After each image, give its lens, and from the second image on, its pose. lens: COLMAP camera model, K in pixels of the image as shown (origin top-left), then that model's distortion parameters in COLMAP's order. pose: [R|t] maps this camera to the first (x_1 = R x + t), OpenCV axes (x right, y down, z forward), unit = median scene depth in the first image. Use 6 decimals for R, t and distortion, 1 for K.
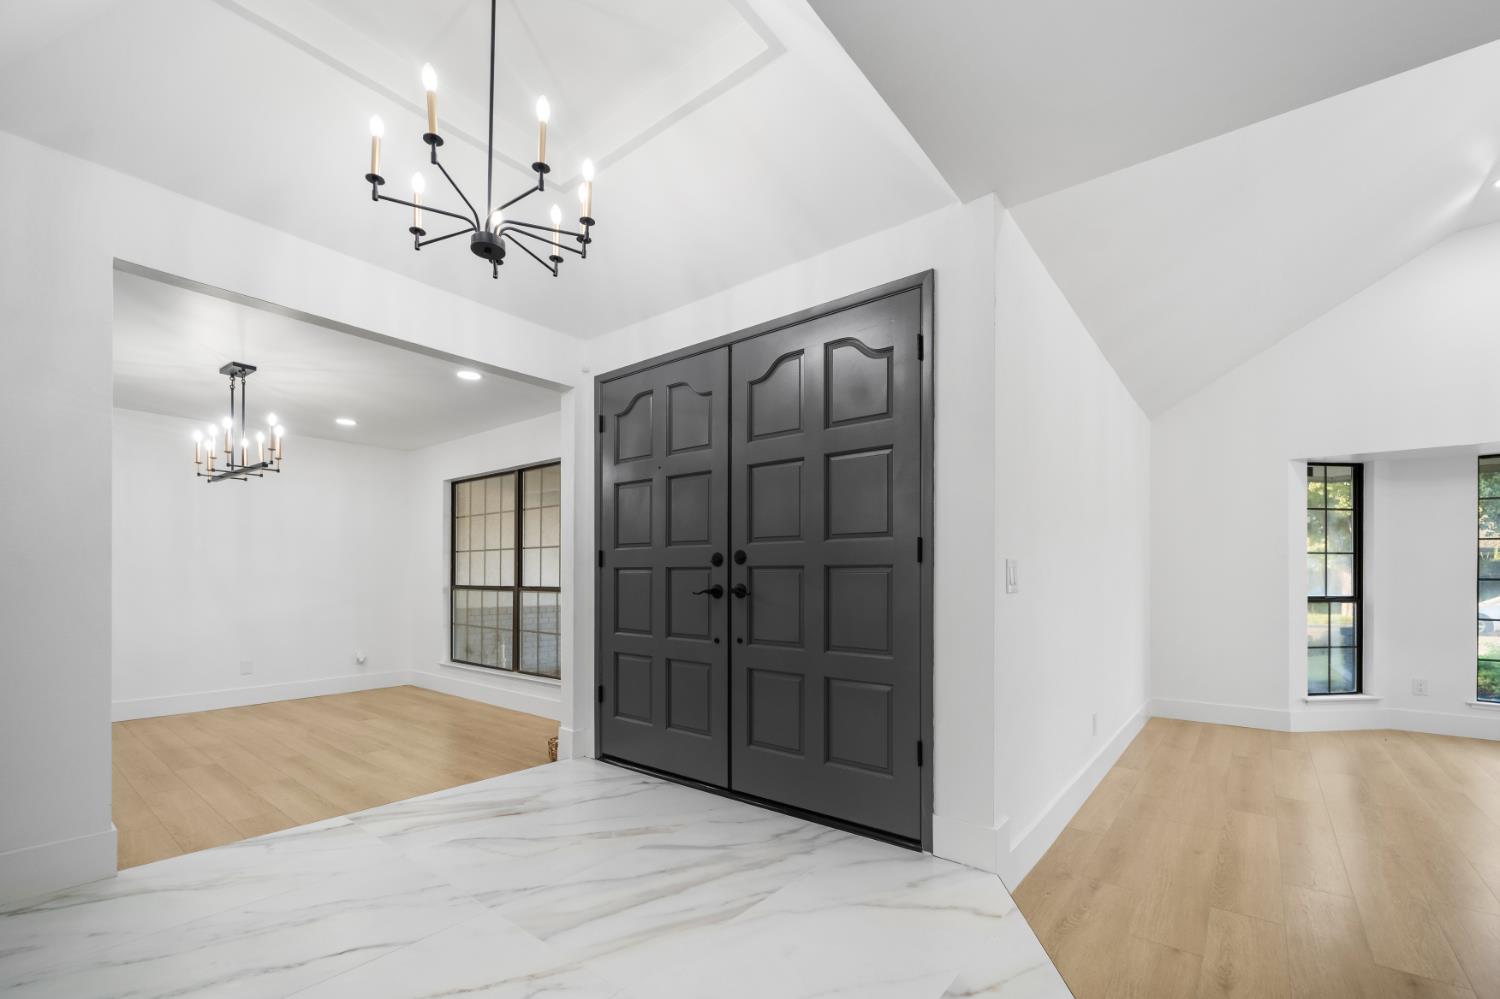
lens RADIAL K [[630.0, 0, 749.9], [0, 630.0, 571.9], [0, 0, 1]] dist [0.000556, 0.000181]
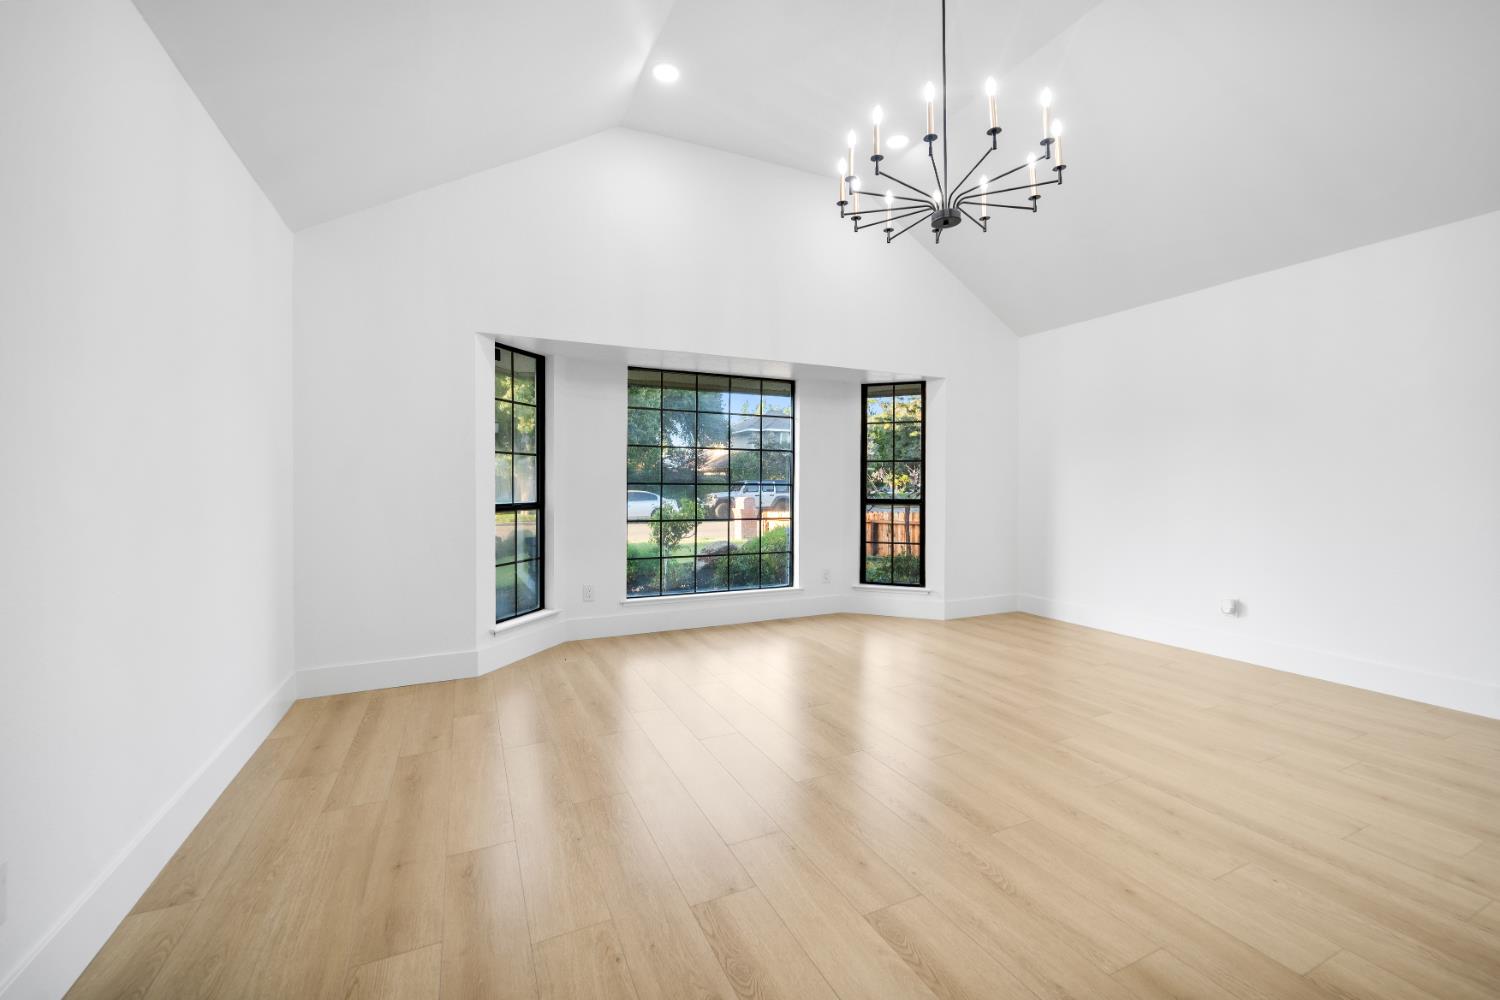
lens RADIAL K [[607.3, 0, 751.7], [0, 607.3, 507.0], [0, 0, 1]] dist [-0.000401, -0.000188]
pose [[0.438762, -0.029034, 0.898134, 0.310260], [-0.014387, 0.999123, 0.039327, 0.006183], [-0.898488, -0.030177, 0.437960, 0.342173]]
